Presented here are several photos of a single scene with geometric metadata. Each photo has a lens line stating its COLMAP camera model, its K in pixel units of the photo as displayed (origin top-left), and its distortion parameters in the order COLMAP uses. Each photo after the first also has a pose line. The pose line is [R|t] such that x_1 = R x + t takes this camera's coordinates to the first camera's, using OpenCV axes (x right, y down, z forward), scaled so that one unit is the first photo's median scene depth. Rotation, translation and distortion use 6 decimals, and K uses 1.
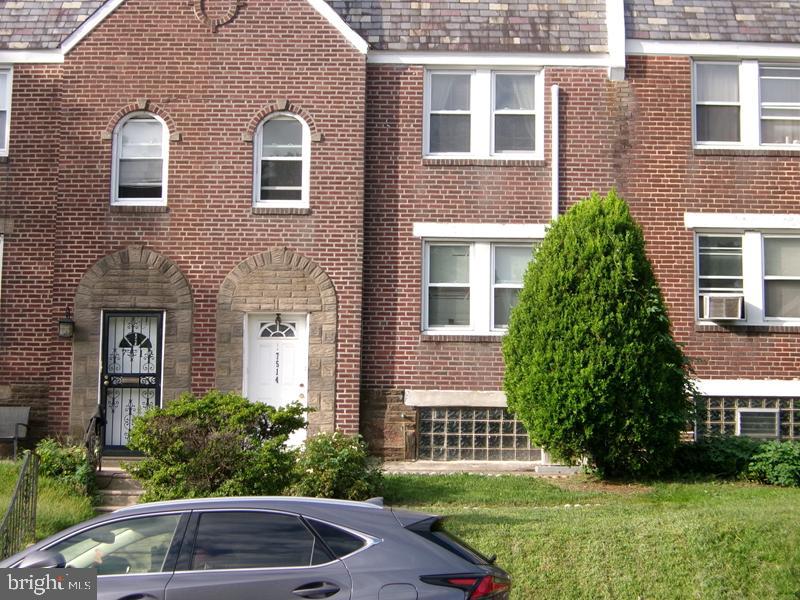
lens RADIAL K [[1648.8, 0, 400.0], [0, 1648.8, 300.0], [0, 0, 1]] dist [-0.043191, -0.582735]
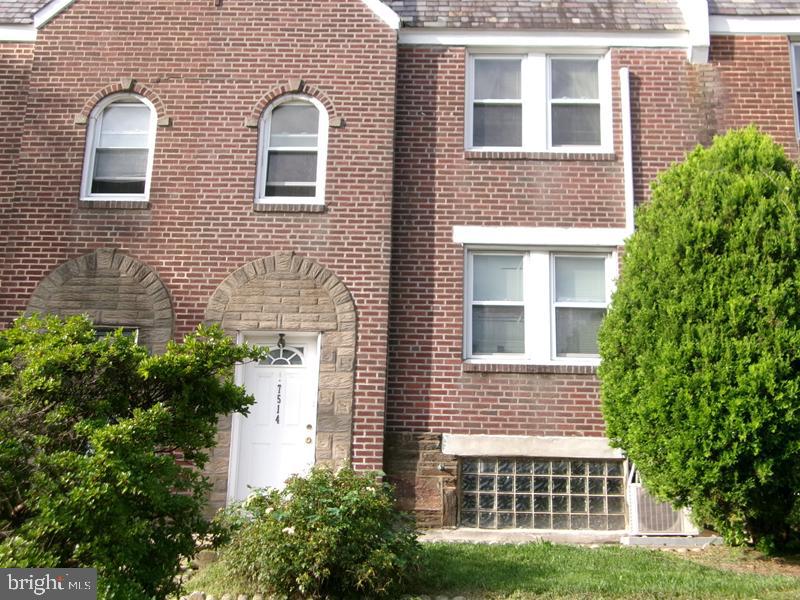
lens RADIAL K [[963.4, 0, 400.0], [0, 963.4, 300.0], [0, 0, 1]] dist [-0.011220, 0.017705]
pose [[0.999855, 0.009903, -0.013846, -0.011214], [-0.011927, 0.987876, -0.154785, 0.062266], [0.012145, 0.154928, 0.987851, 0.541856]]
